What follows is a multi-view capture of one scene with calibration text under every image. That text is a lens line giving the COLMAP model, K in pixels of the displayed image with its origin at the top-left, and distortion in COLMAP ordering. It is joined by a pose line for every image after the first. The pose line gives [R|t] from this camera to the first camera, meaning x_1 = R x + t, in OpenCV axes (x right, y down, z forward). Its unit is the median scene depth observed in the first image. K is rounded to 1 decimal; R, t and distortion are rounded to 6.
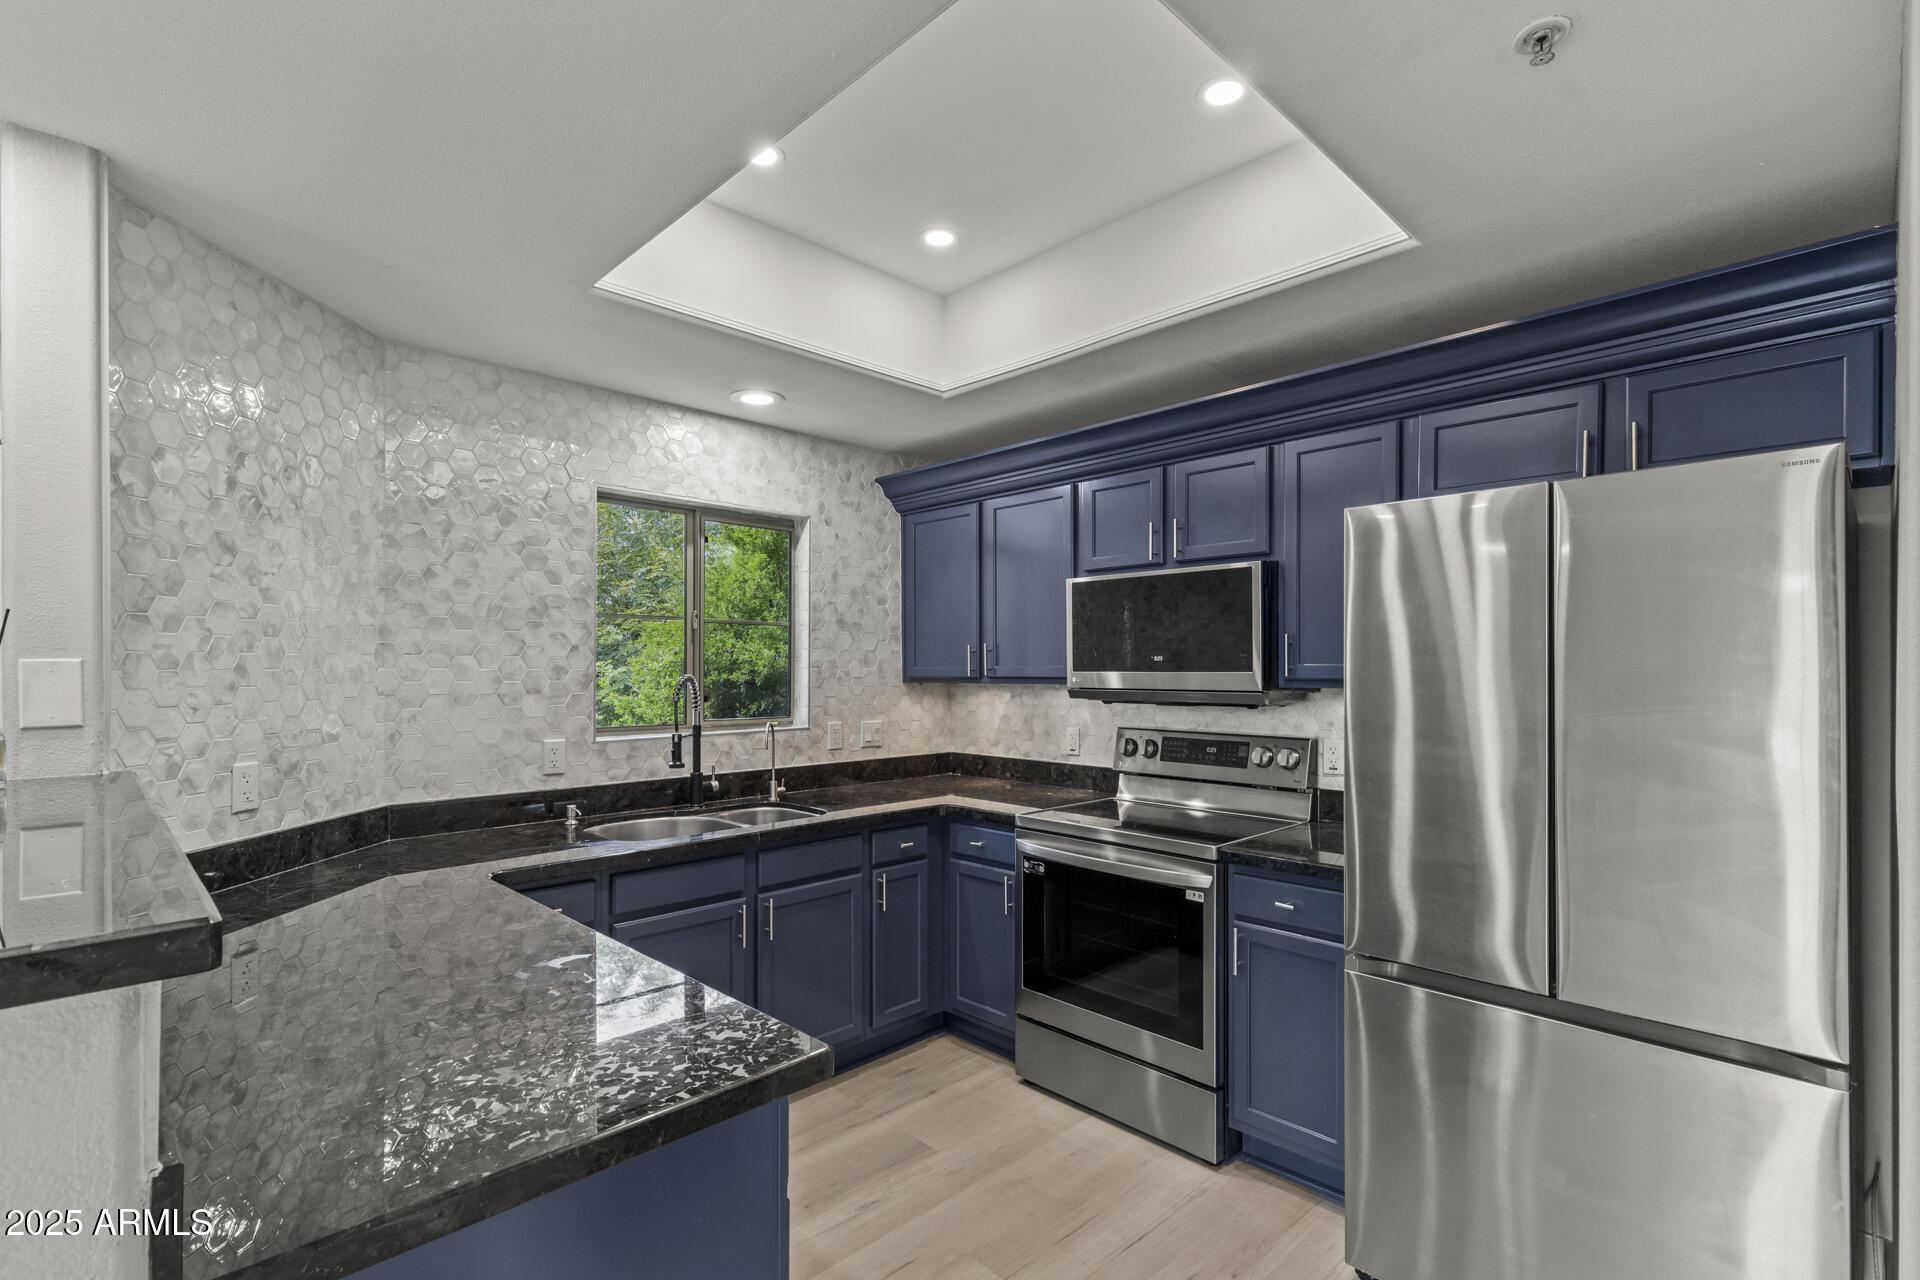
lens RADIAL K [[864.2, 0, 977.3], [0, 864.2, 649.8], [0, 0, 1]] dist [0.009373, -0.001507]
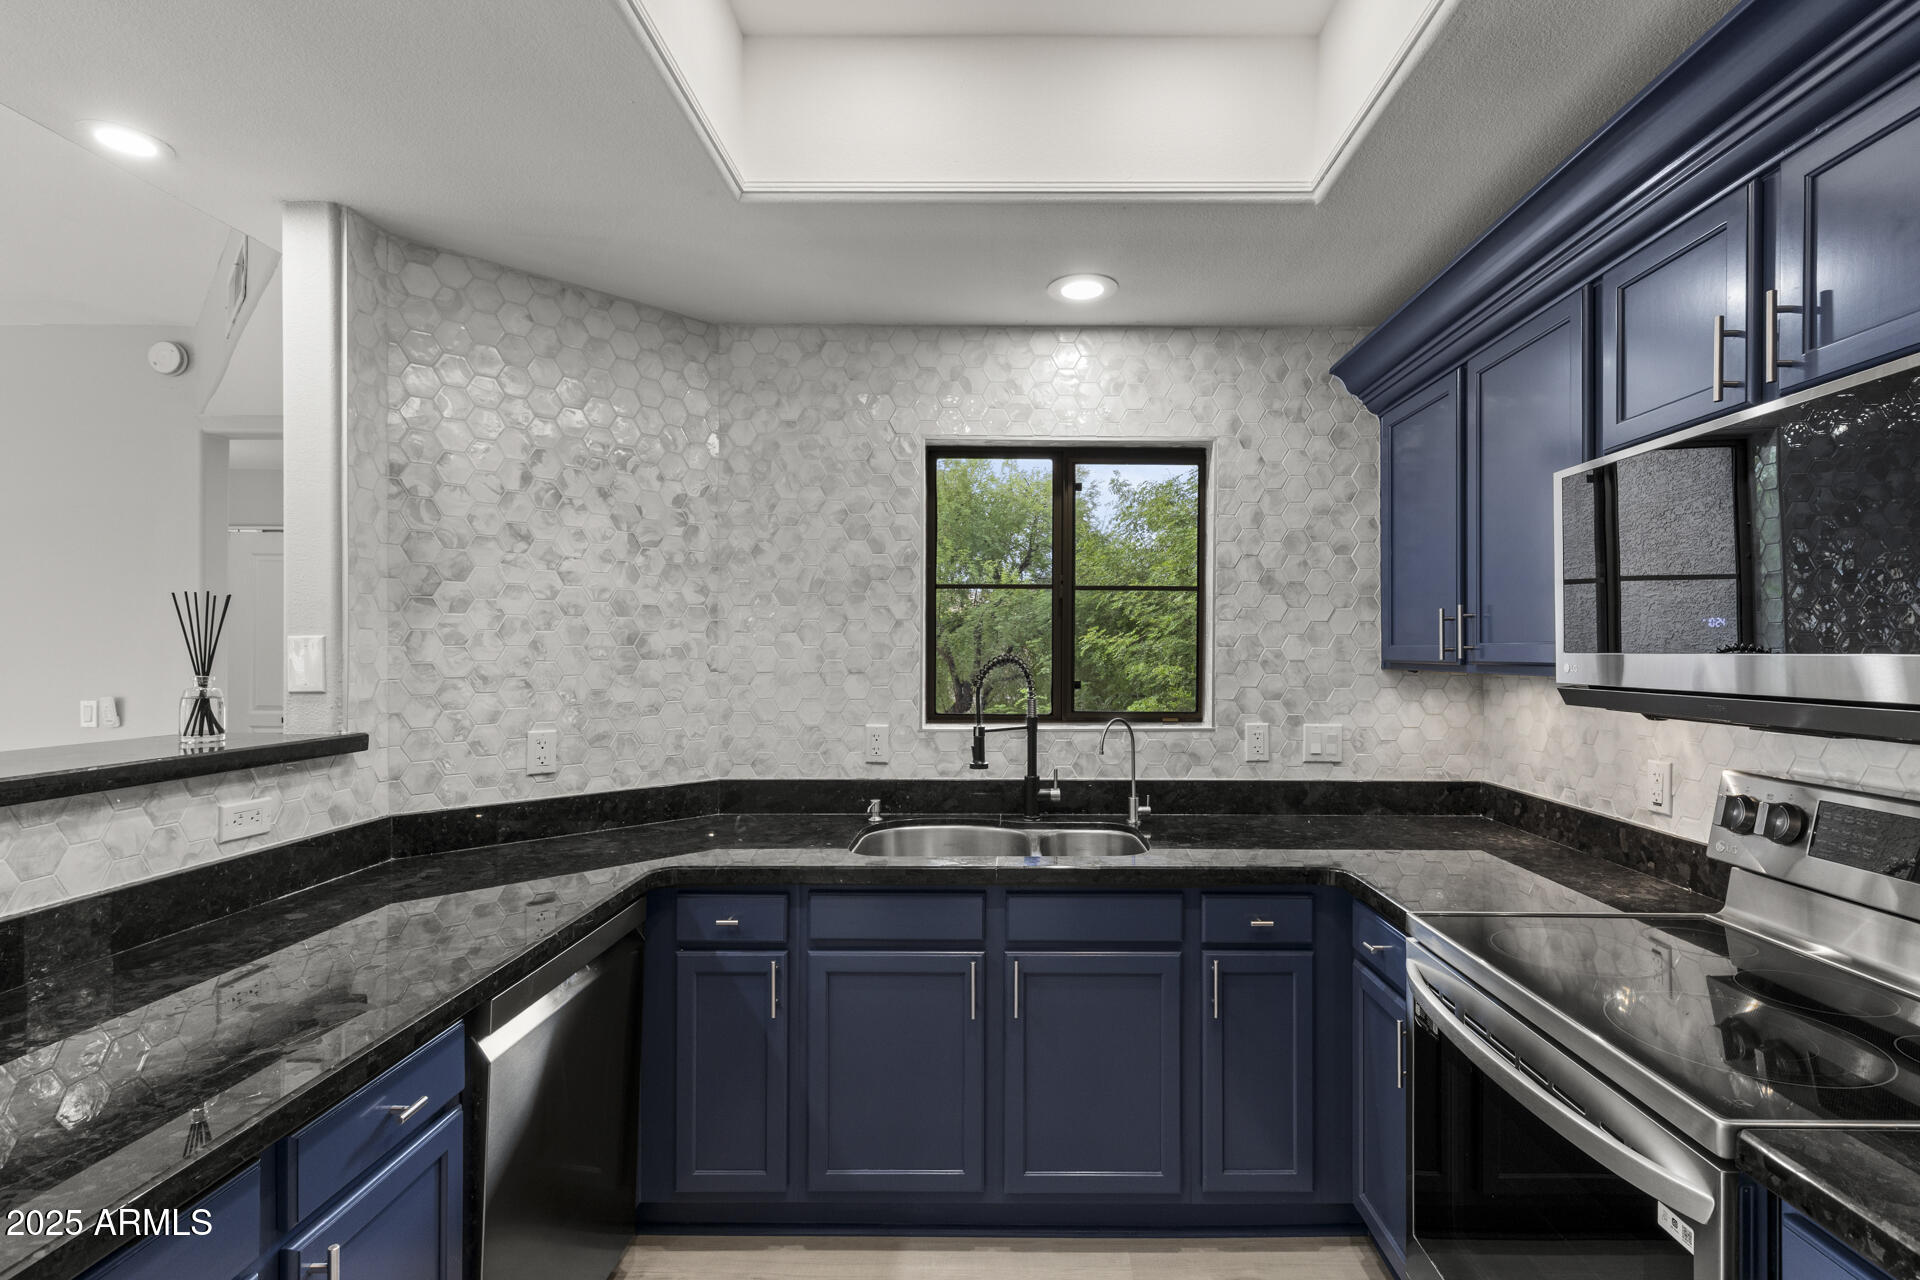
lens RADIAL K [[904.7, 0, 1024.1], [0, 904.7, 638.8], [0, 0, 1]] dist [0.006964, -0.000579]
pose [[0.711332, -0.005832, -0.702832, 0.293996], [0.012085, 0.999919, 0.003934, 0.012166], [0.702752, -0.011292, 0.711345, 0.445713]]
